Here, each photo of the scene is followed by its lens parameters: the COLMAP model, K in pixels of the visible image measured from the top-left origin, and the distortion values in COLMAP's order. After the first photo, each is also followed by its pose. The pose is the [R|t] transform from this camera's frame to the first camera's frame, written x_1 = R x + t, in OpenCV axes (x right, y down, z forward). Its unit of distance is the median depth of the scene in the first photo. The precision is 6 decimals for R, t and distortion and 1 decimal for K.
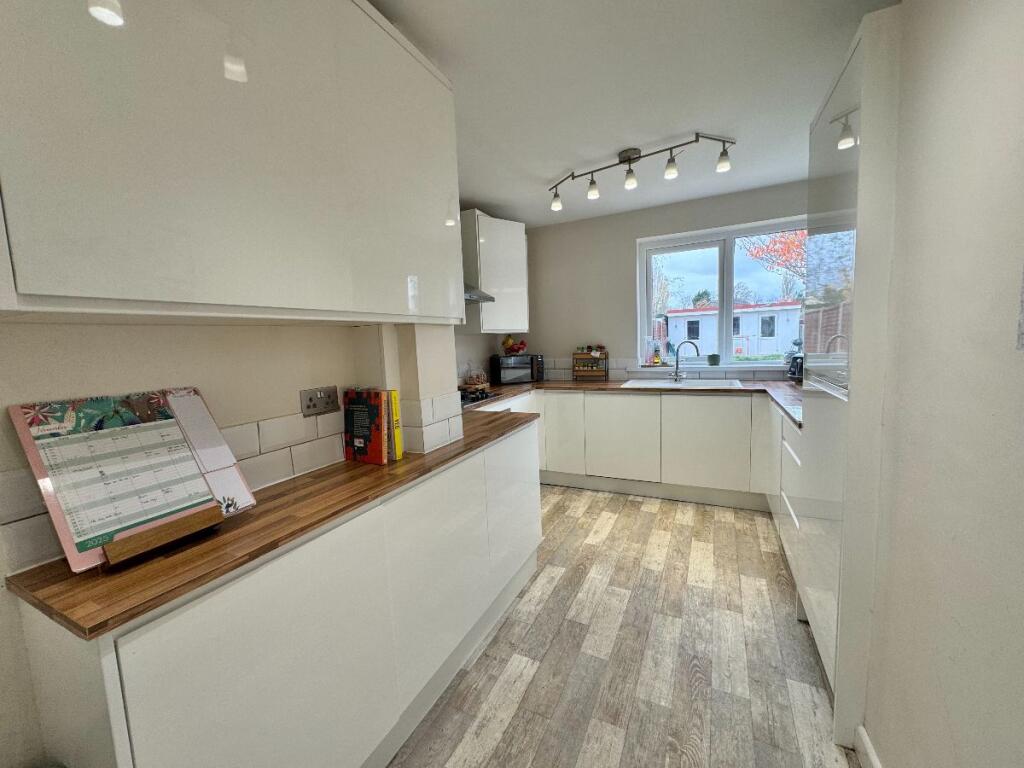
lens RADIAL K [[407.1, 0, 512.0], [0, 407.1, 384.0], [0, 0, 1]] dist [-0.005113, 0.000507]
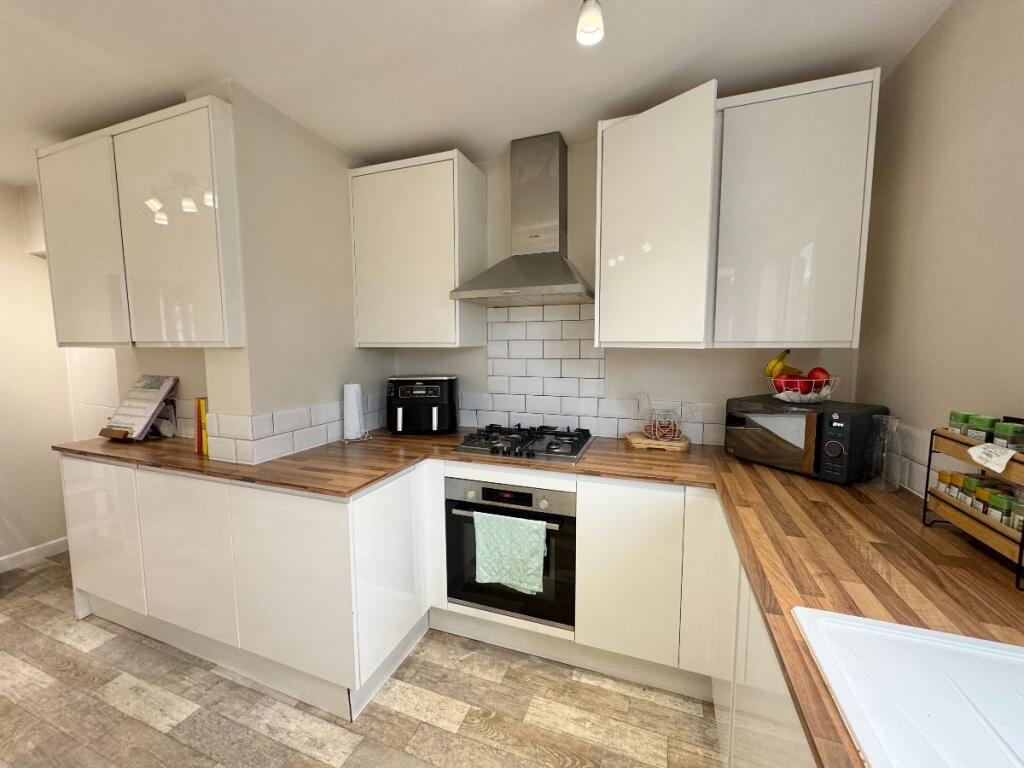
lens RADIAL K [[407.1, 0, 512.0], [0, 407.1, 384.0], [0, 0, 1]] dist [-0.005113, 0.000507]
pose [[0.096840, 0.139282, -0.985506, 0.441453], [-0.107189, 0.985861, 0.128800, -0.126132], [0.989511, 0.093162, 0.110401, 0.769967]]
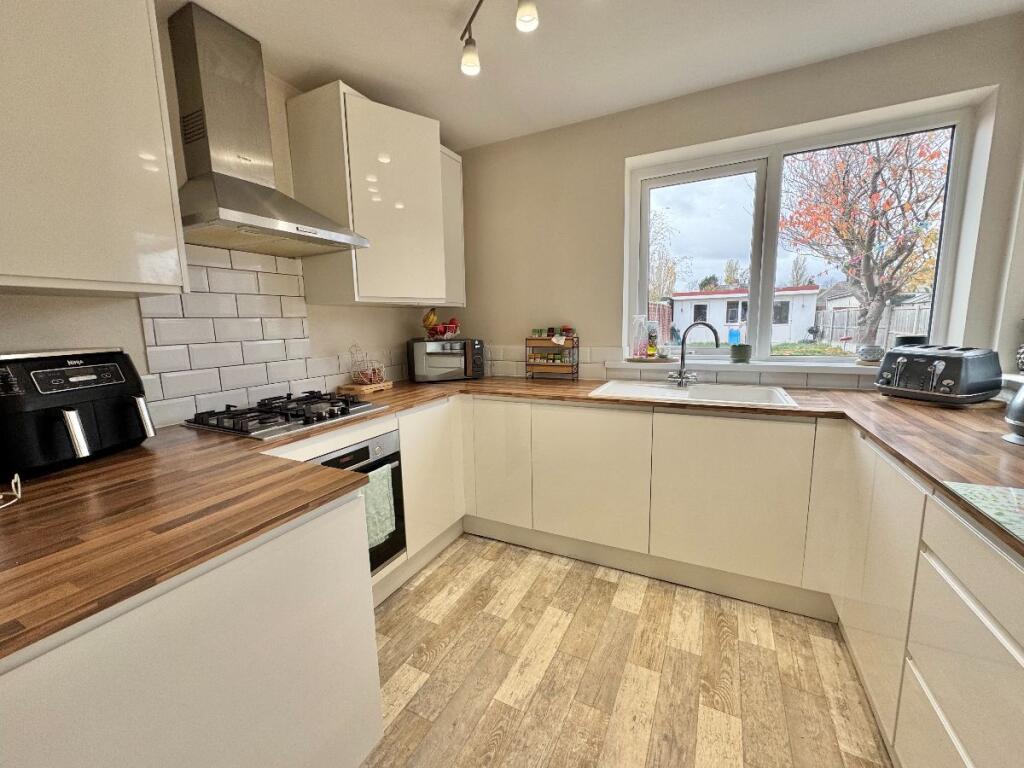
lens RADIAL K [[407.1, 0, 512.0], [0, 407.1, 384.0], [0, 0, 1]] dist [-0.005113, 0.000507]
pose [[0.999775, 0.020352, -0.006029, 0.149053], [-0.020080, 0.998908, 0.042178, -0.031955], [0.006880, -0.042048, 0.999092, 0.373620]]
